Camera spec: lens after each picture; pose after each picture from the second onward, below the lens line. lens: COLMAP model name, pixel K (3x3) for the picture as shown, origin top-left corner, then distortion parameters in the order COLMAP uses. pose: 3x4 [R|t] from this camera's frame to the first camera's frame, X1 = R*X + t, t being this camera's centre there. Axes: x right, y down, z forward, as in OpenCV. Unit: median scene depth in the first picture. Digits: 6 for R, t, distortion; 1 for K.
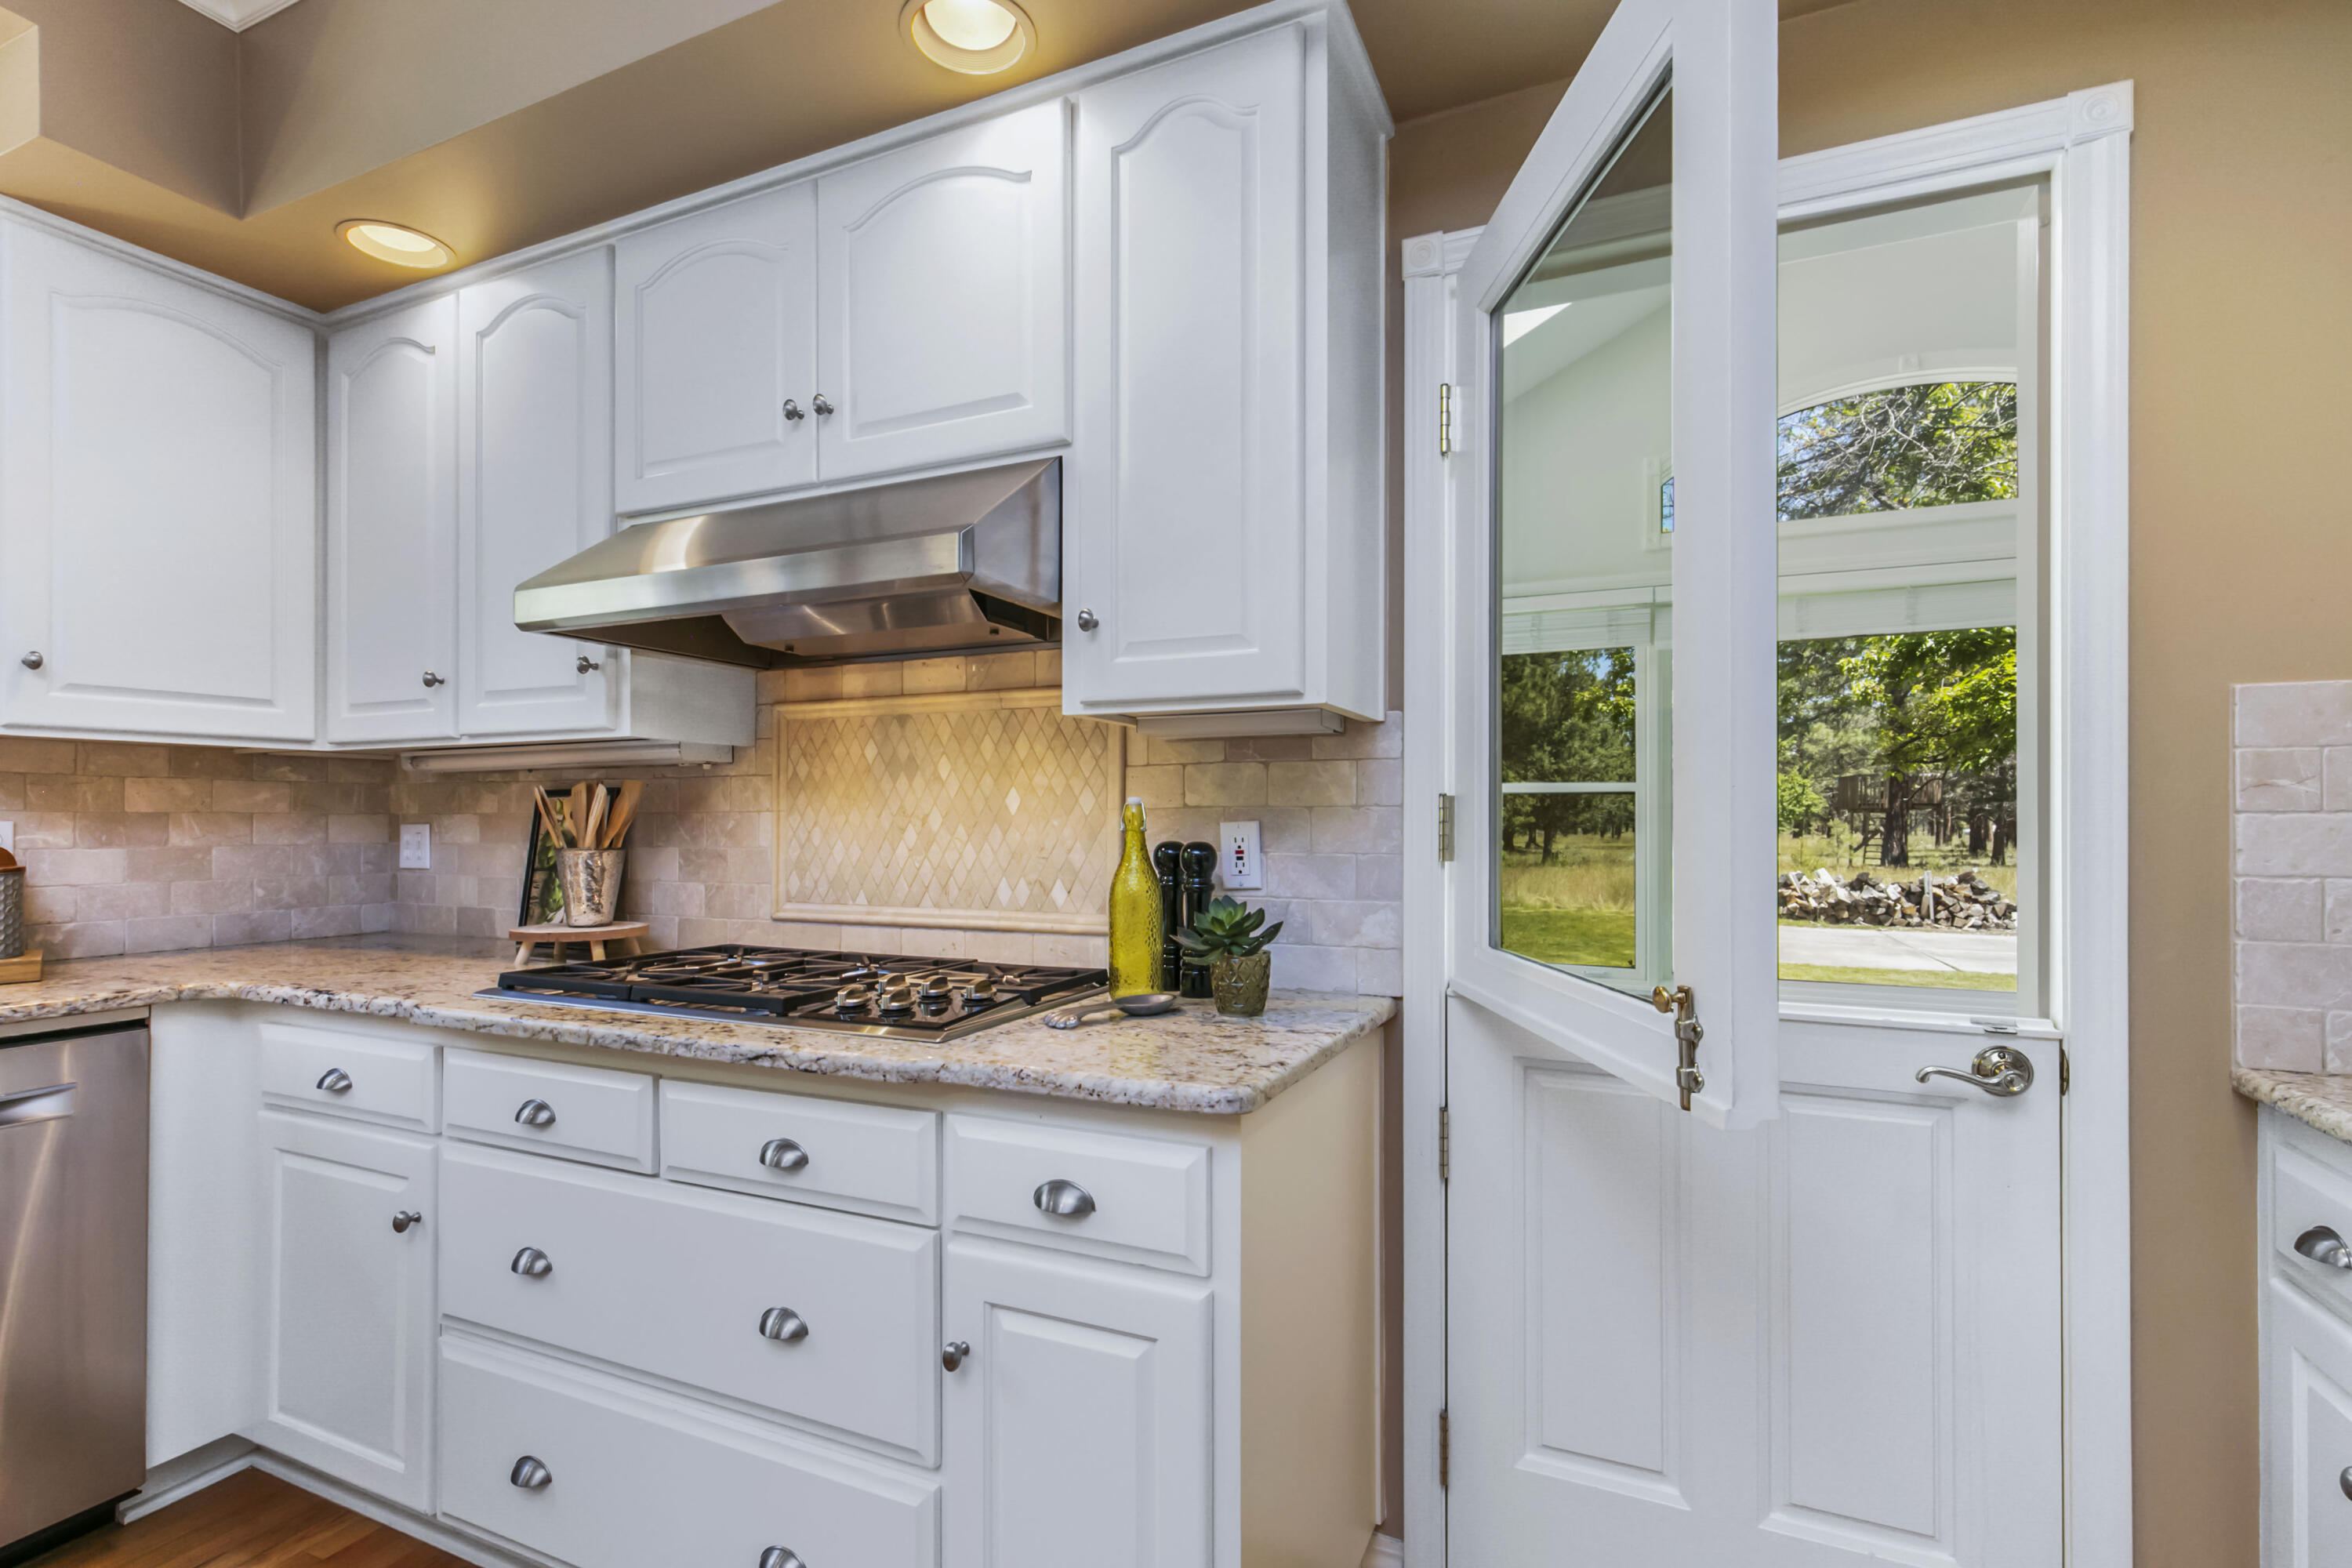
lens RADIAL K [[1102.8, 0, 1174.9], [0, 1102.8, 819.1], [0, 0, 1]] dist [0.010153, 0.000118]
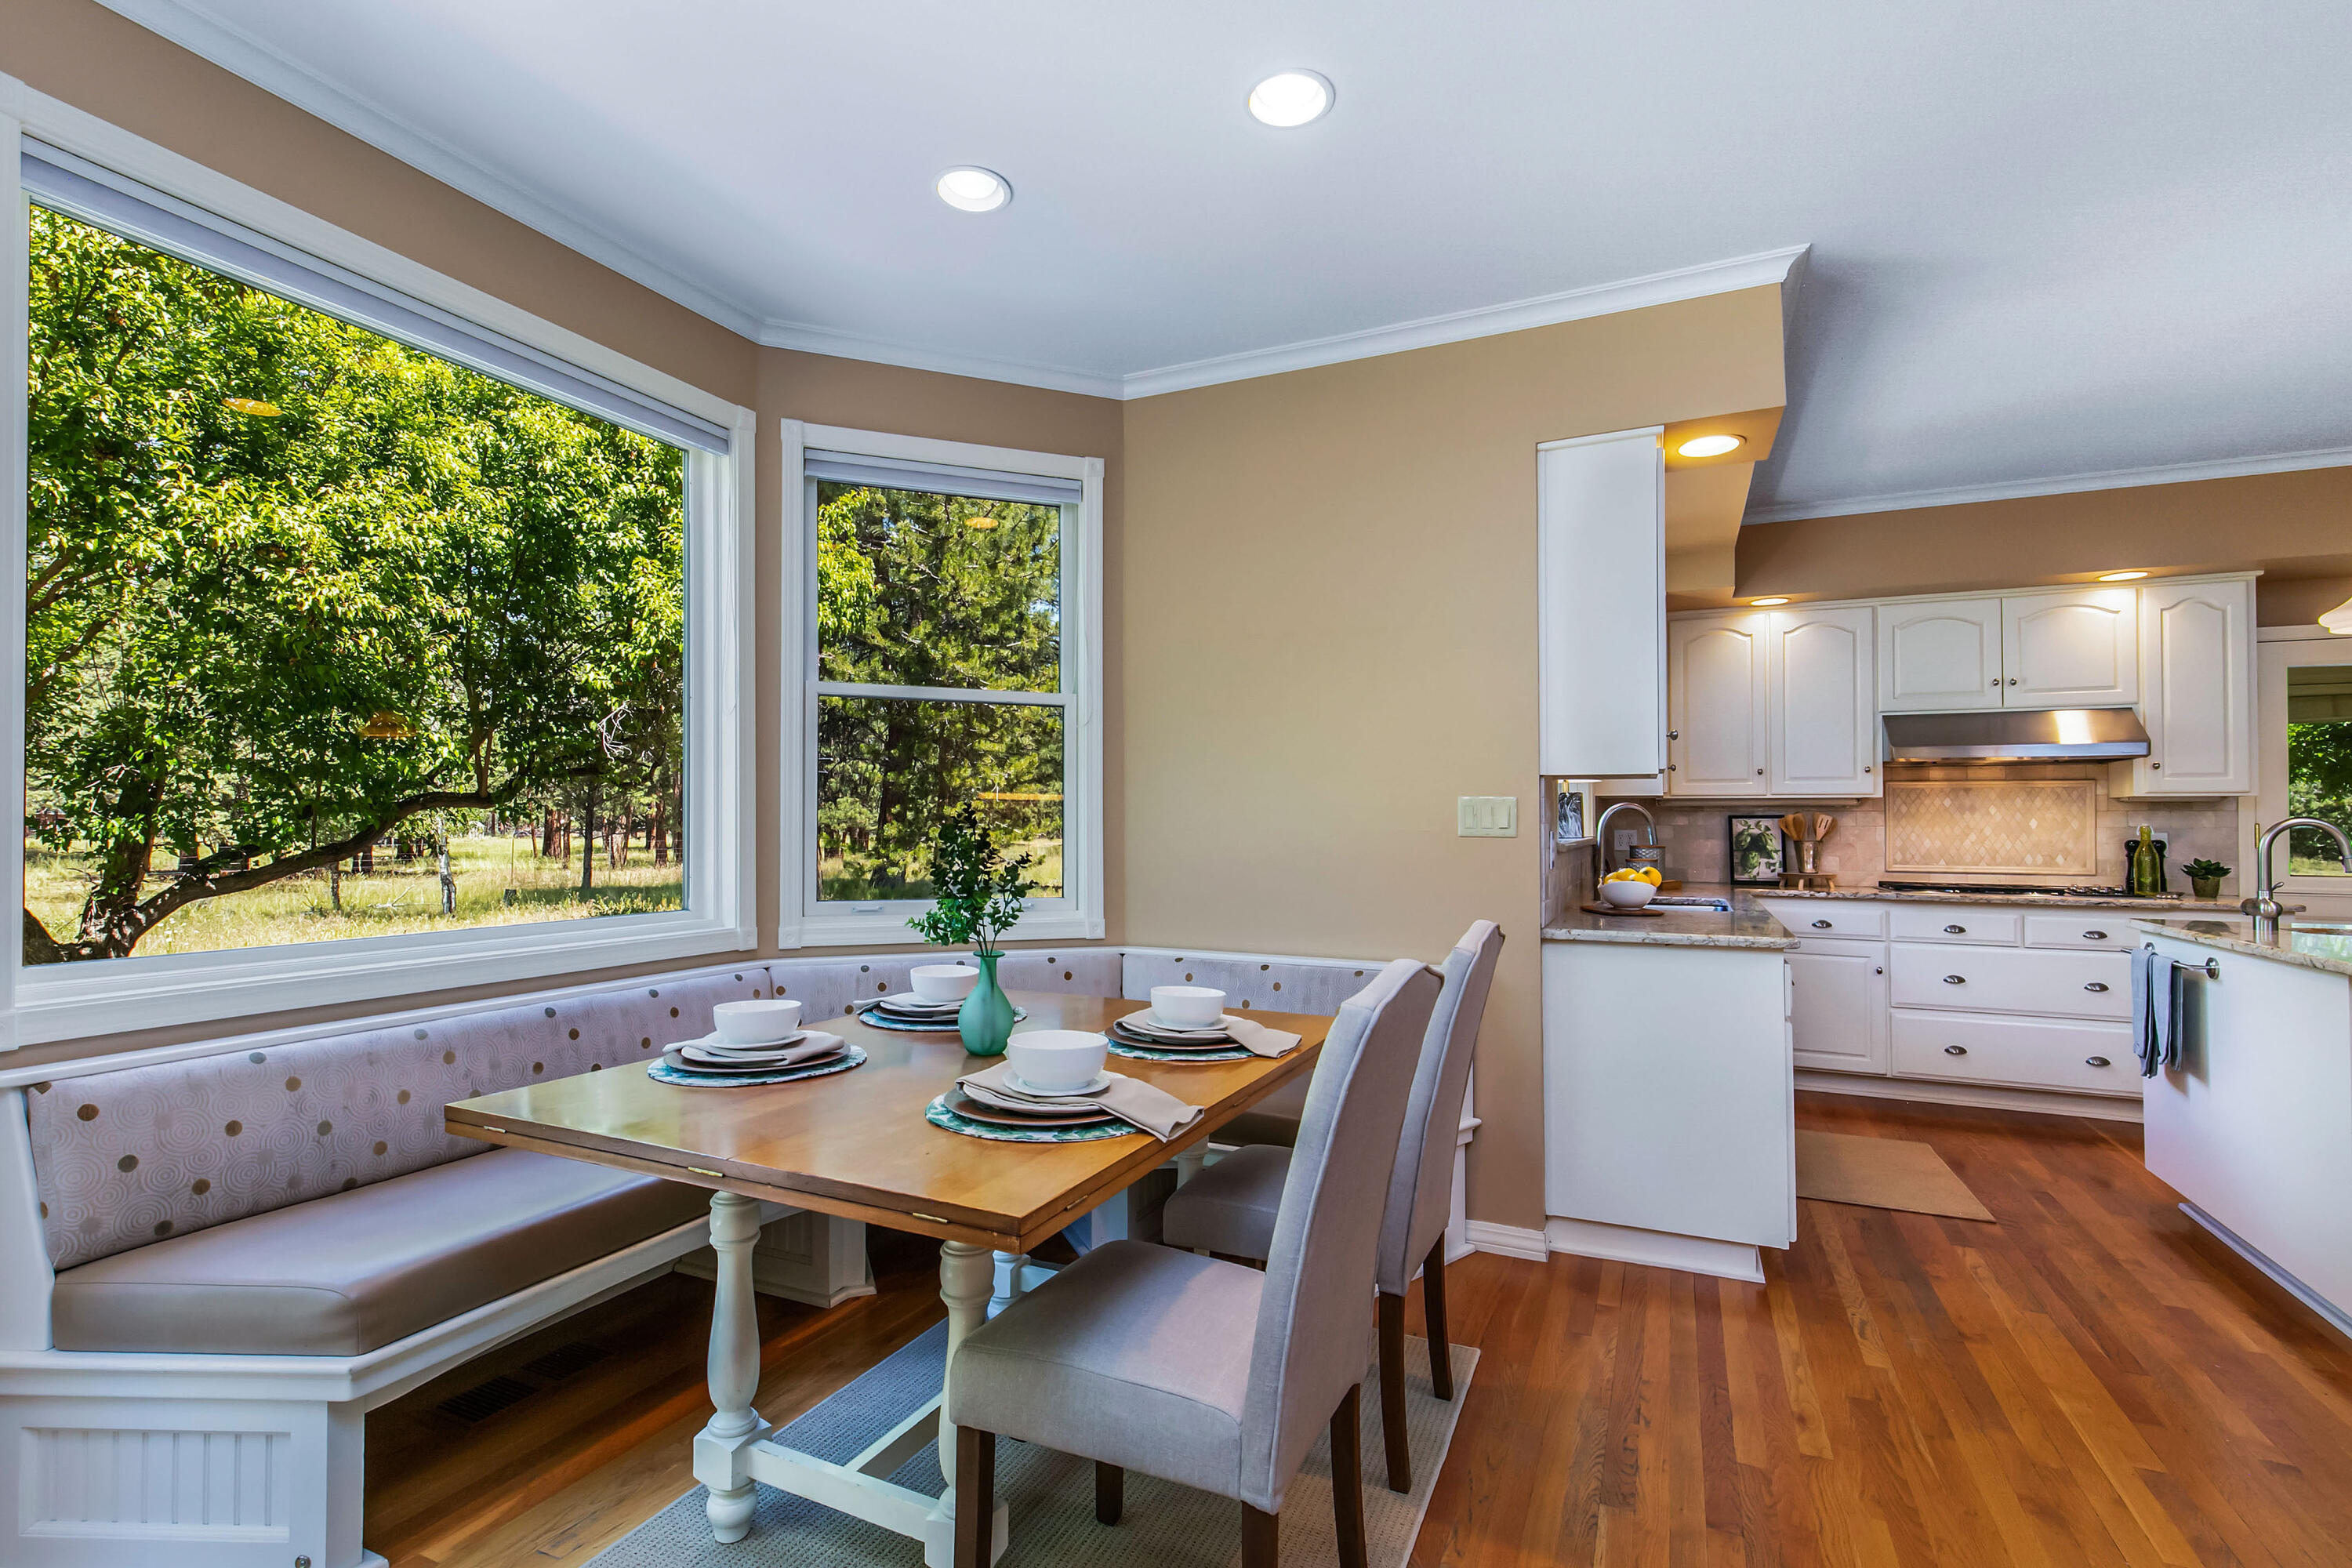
lens RADIAL K [[1102.8, 0, 1162.7], [0, 1102.8, 801.0], [0, 0, 1]] dist [0.010153, 0.000118]
pose [[0.999952, 0.009735, -0.001227, -2.165072], [-0.009765, 0.999584, -0.027137, 0.020972], [0.000962, 0.027148, 0.999631, -1.577552]]
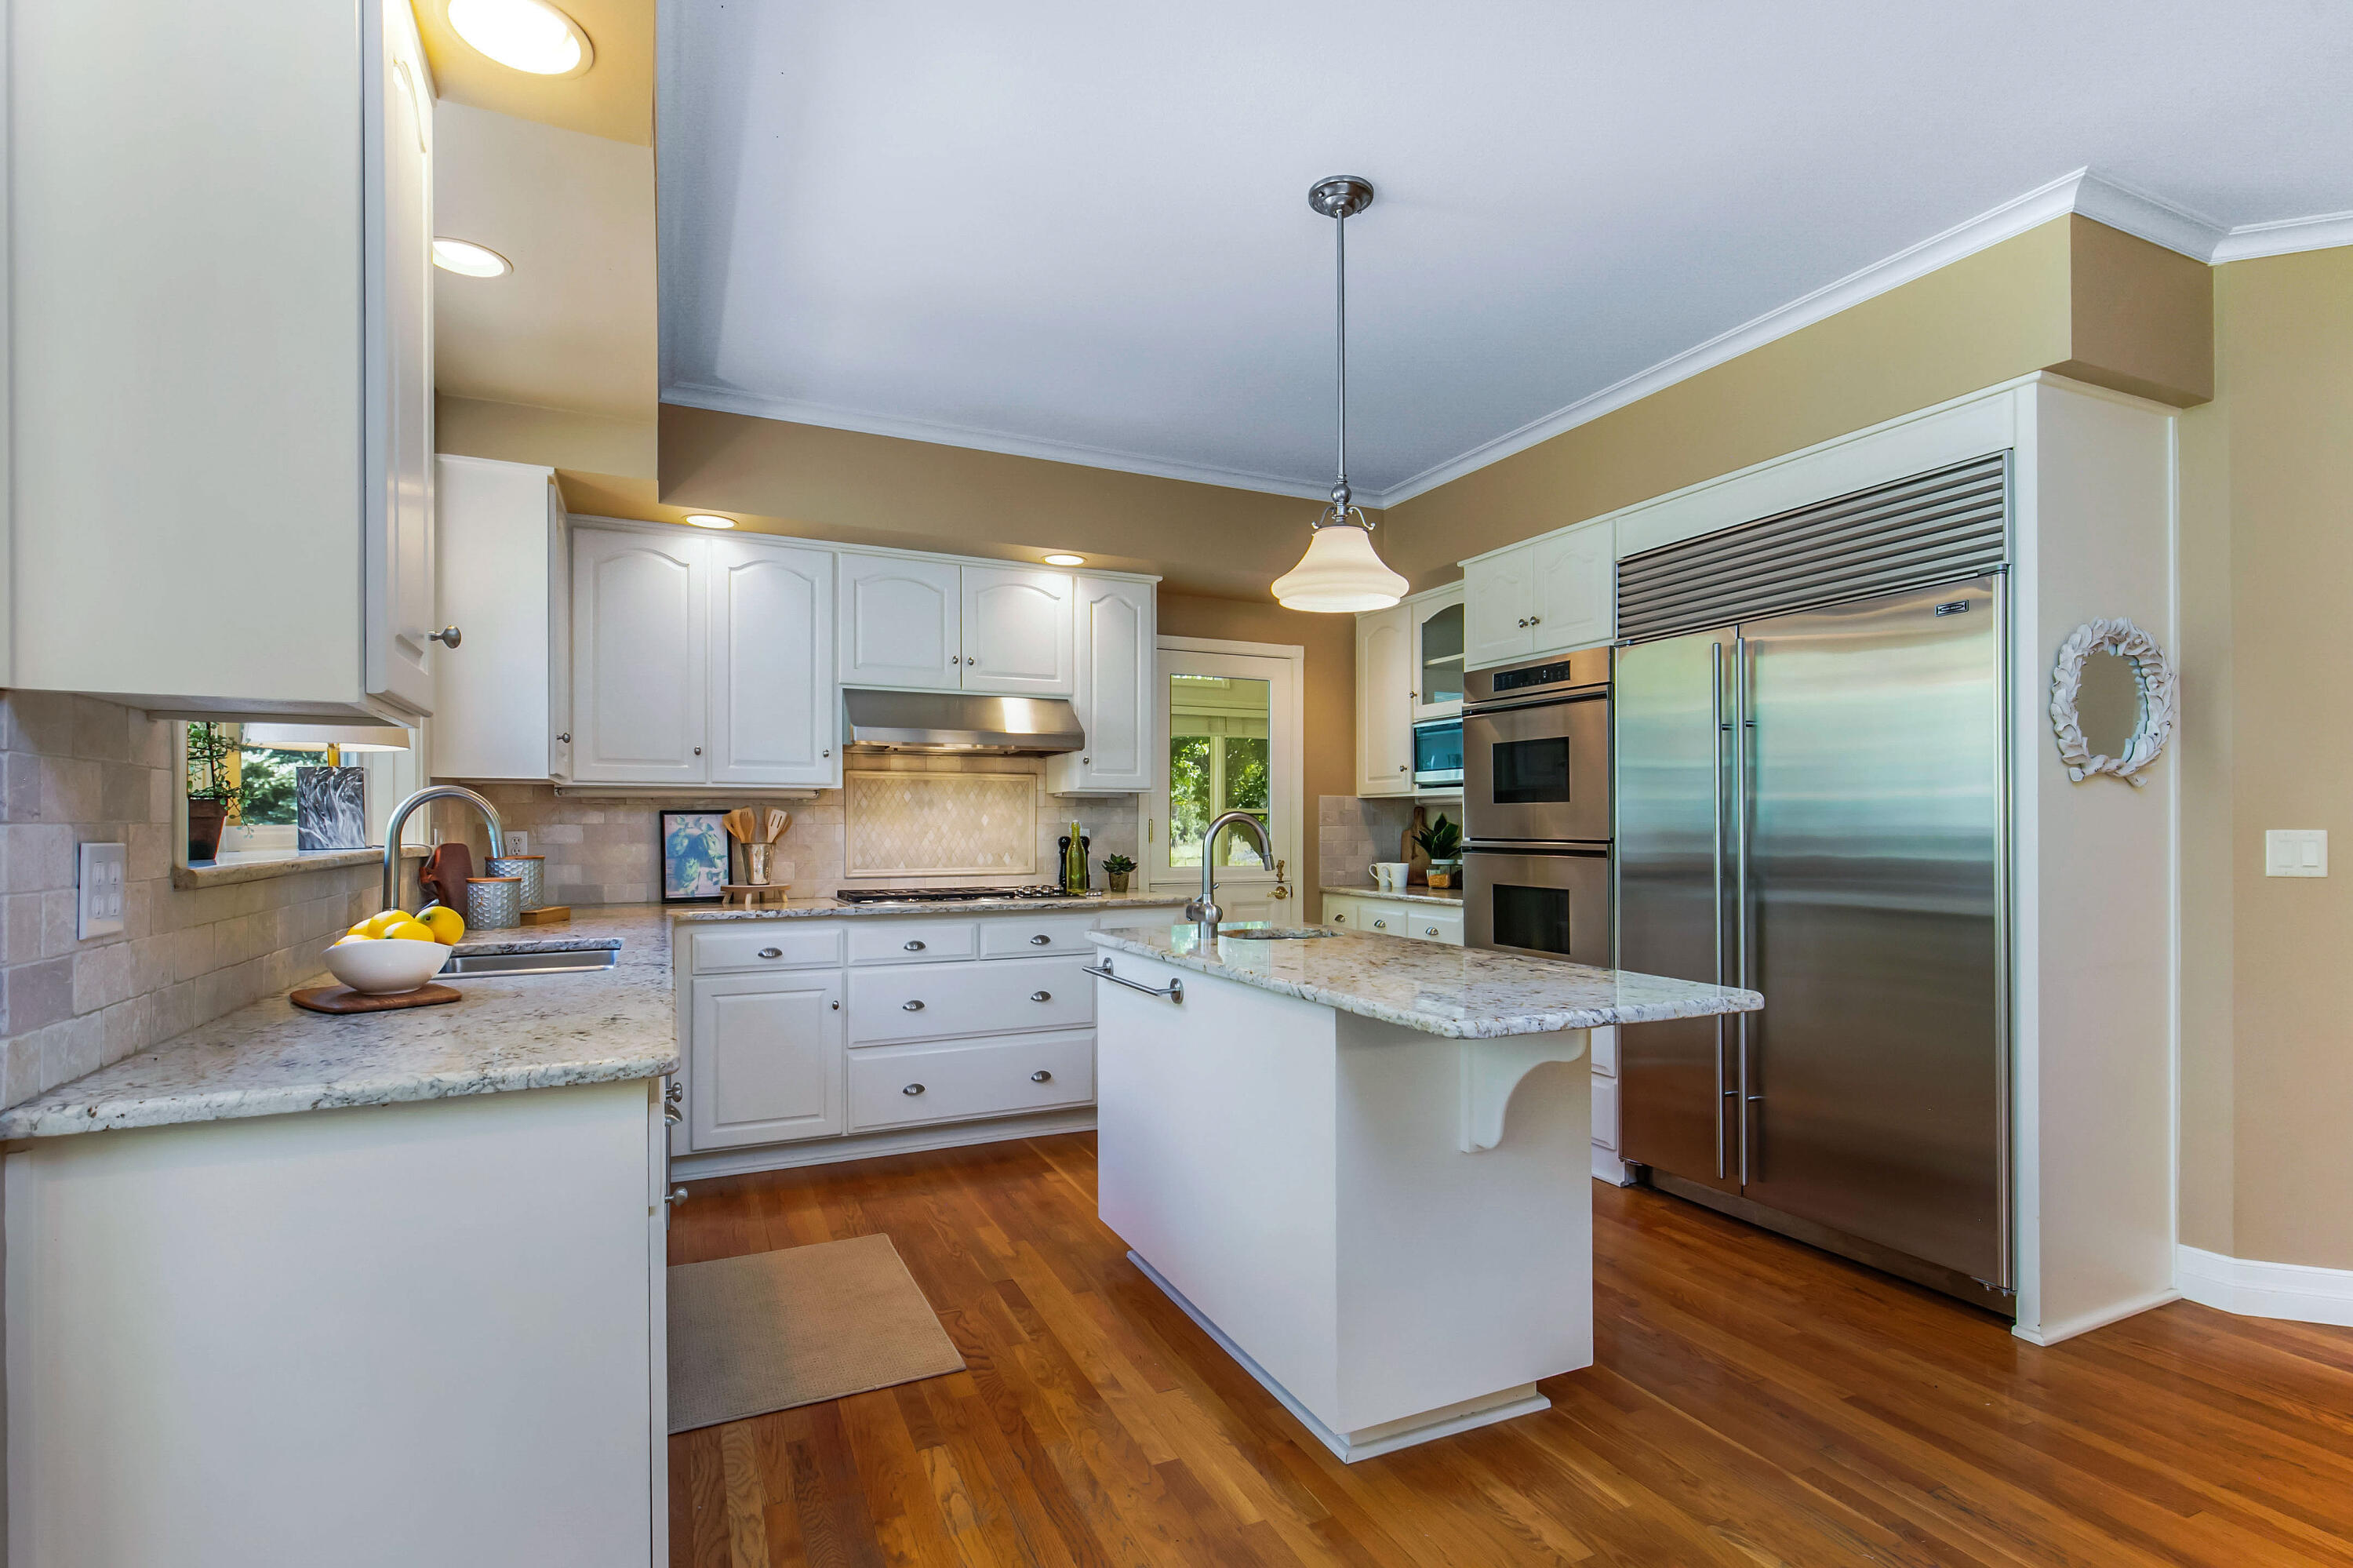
lens RADIAL K [[1103.3, 0, 1188.2], [0, 1103.3, 819.9], [0, 0, 1]] dist [0.010153, 0.000118]
pose [[0.642784, 0.006893, 0.766016, -1.677873], [0.003175, 0.999927, -0.011662, 0.012413], [-0.766041, 0.009928, 0.642715, -0.852625]]
